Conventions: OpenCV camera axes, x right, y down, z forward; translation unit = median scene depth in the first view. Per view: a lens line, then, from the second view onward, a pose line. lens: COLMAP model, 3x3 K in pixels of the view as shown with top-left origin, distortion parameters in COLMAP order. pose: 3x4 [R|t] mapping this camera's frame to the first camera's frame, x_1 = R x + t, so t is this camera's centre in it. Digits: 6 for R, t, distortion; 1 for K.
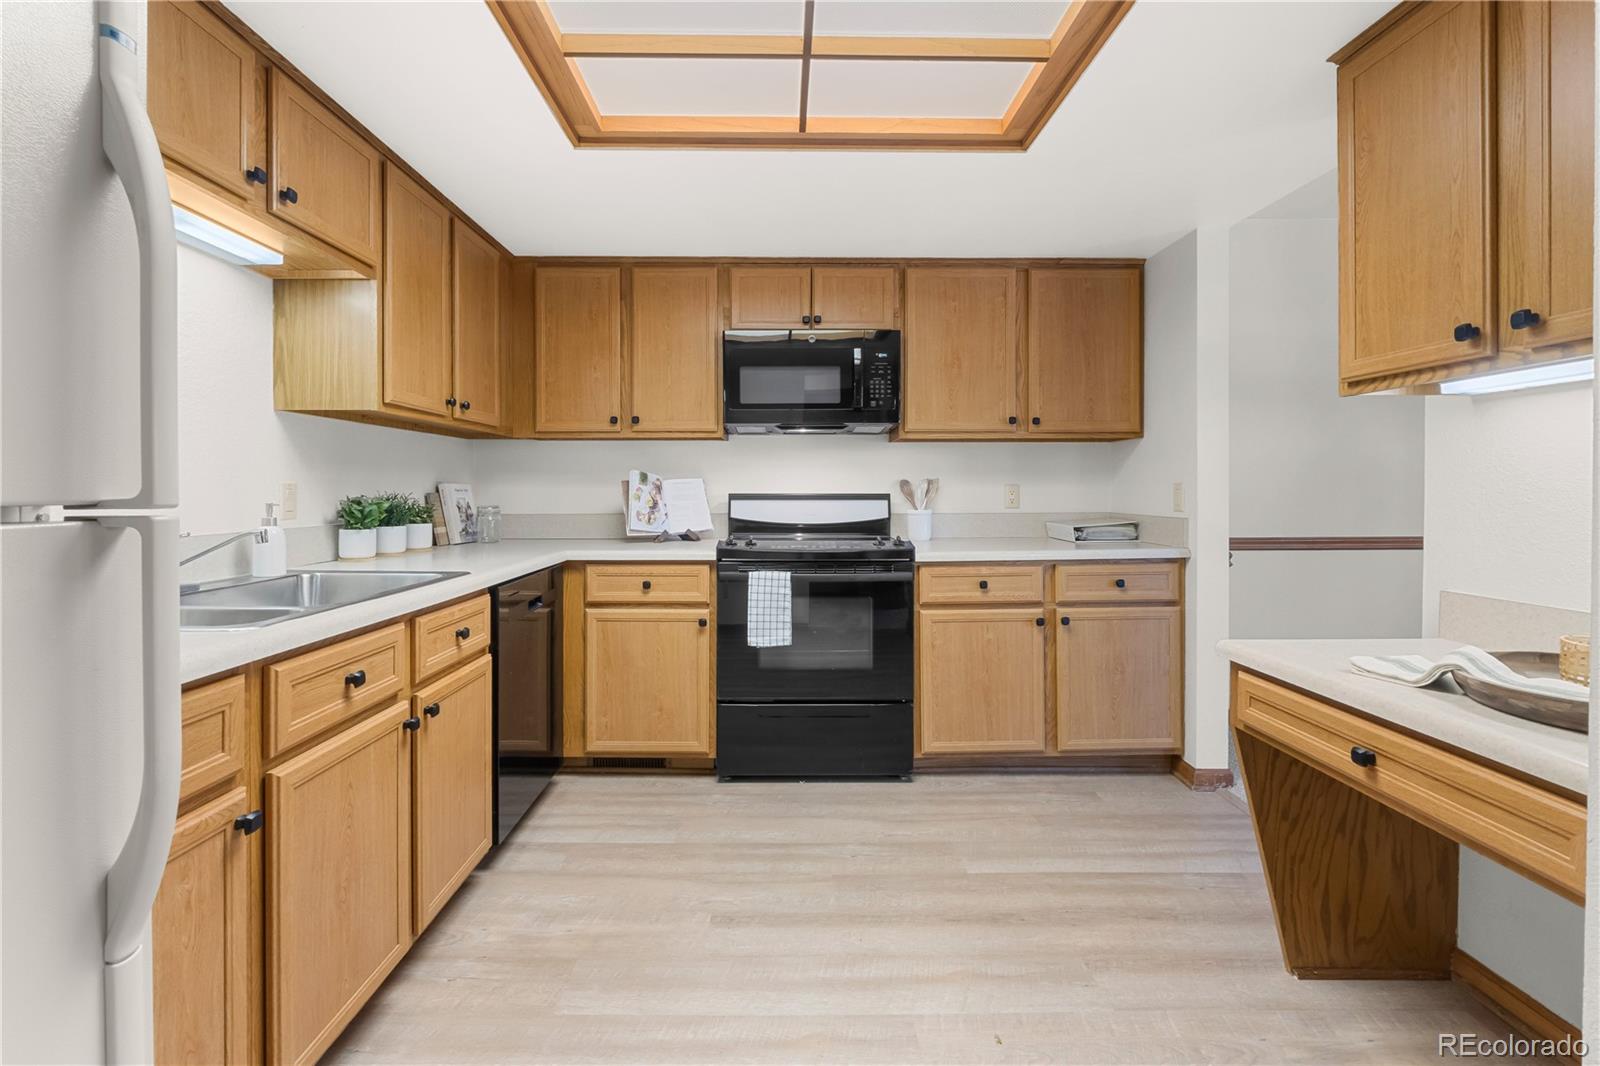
lens RADIAL K [[678.2, 0, 776.7], [0, 678.2, 492.1], [0, 0, 1]] dist [-0.022295, -0.000056]
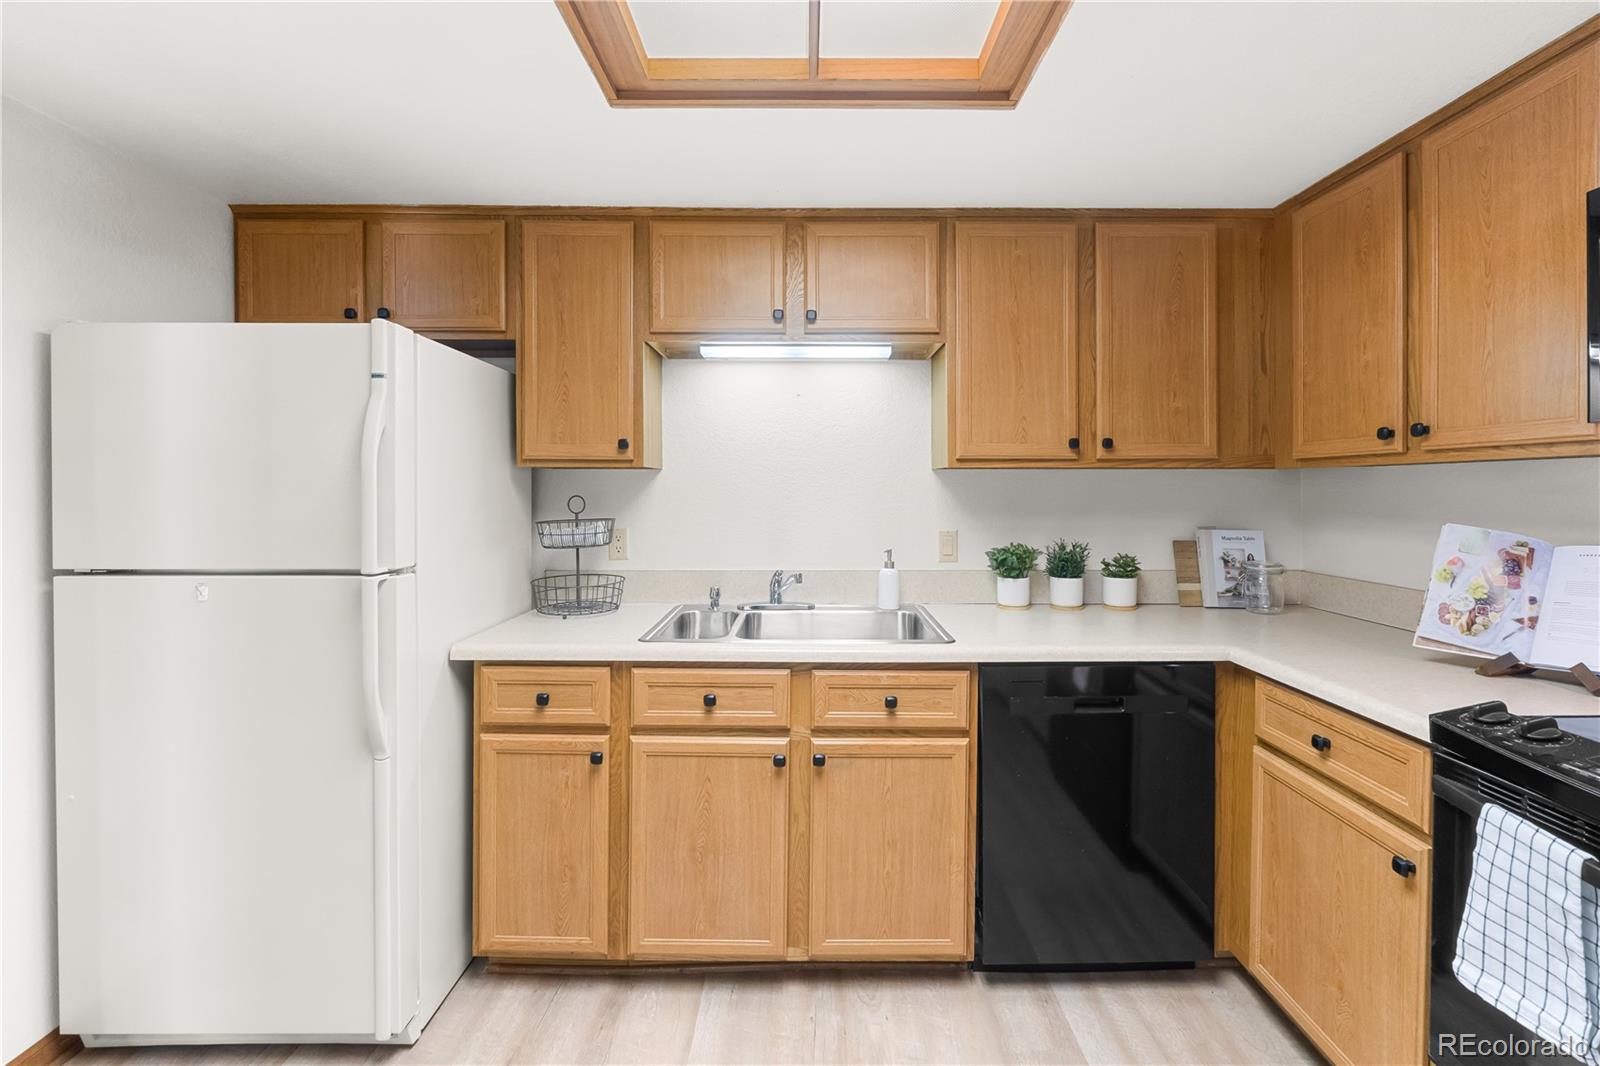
lens RADIAL K [[676.5, 0, 806.5], [0, 676.5, 498.6], [0, 0, 1]] dist [-0.006276, -0.000053]
pose [[0.016032, 0.009797, -0.999823, 0.352279], [-0.003790, 0.999945, 0.009737, -0.065060], [0.999864, 0.003633, 0.016068, 0.595937]]
